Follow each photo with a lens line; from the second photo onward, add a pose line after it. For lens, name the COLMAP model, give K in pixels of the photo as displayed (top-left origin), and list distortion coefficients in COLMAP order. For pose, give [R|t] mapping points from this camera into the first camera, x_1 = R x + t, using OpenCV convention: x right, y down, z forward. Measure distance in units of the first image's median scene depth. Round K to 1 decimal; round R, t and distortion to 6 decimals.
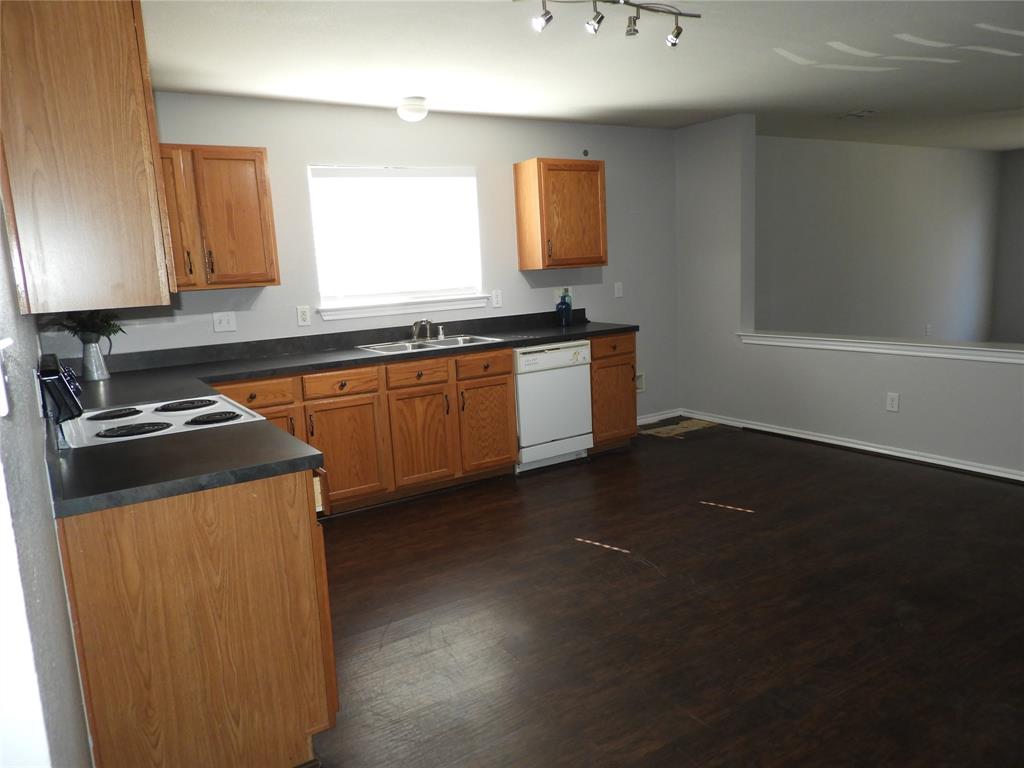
lens RADIAL K [[732.2, 0, 513.6], [0, 732.2, 383.3], [0, 0, 1]] dist [0.011261, -0.000087]
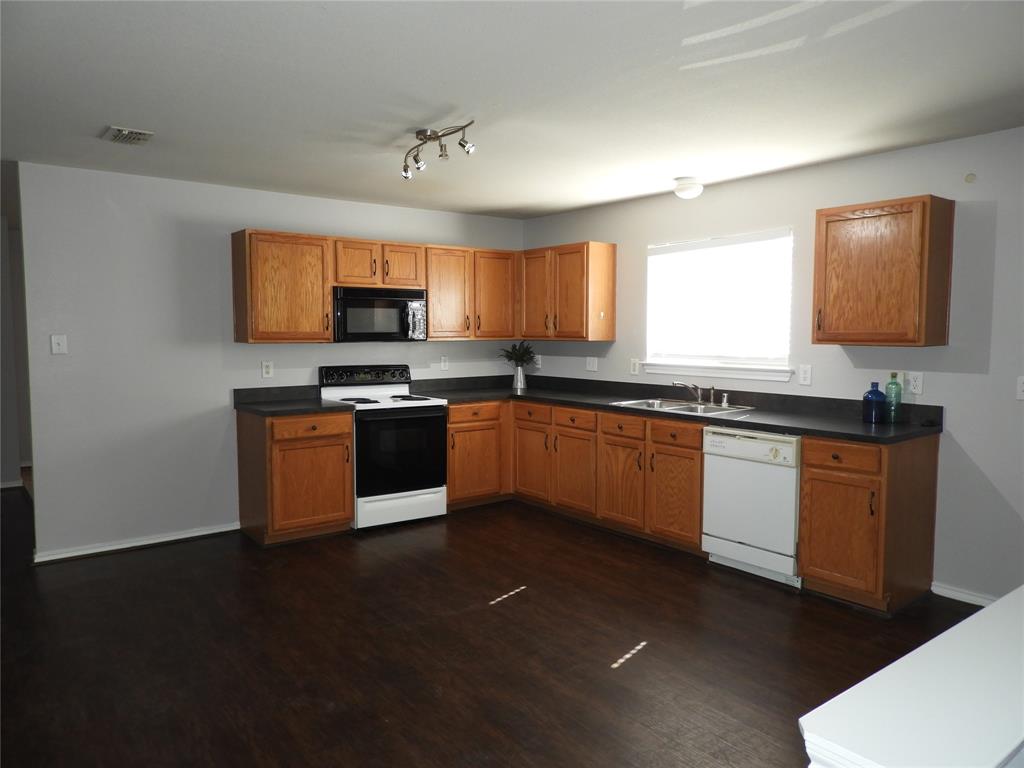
lens RADIAL K [[732.2, 0, 514.3], [0, 732.2, 384.3], [0, 0, 1]] dist [0.011261, -0.000087]
pose [[0.079924, 0.126424, -0.988751, 0.892865], [-0.164607, 0.979980, 0.111996, -0.161926], [0.983116, 0.153805, 0.099134, 0.654475]]
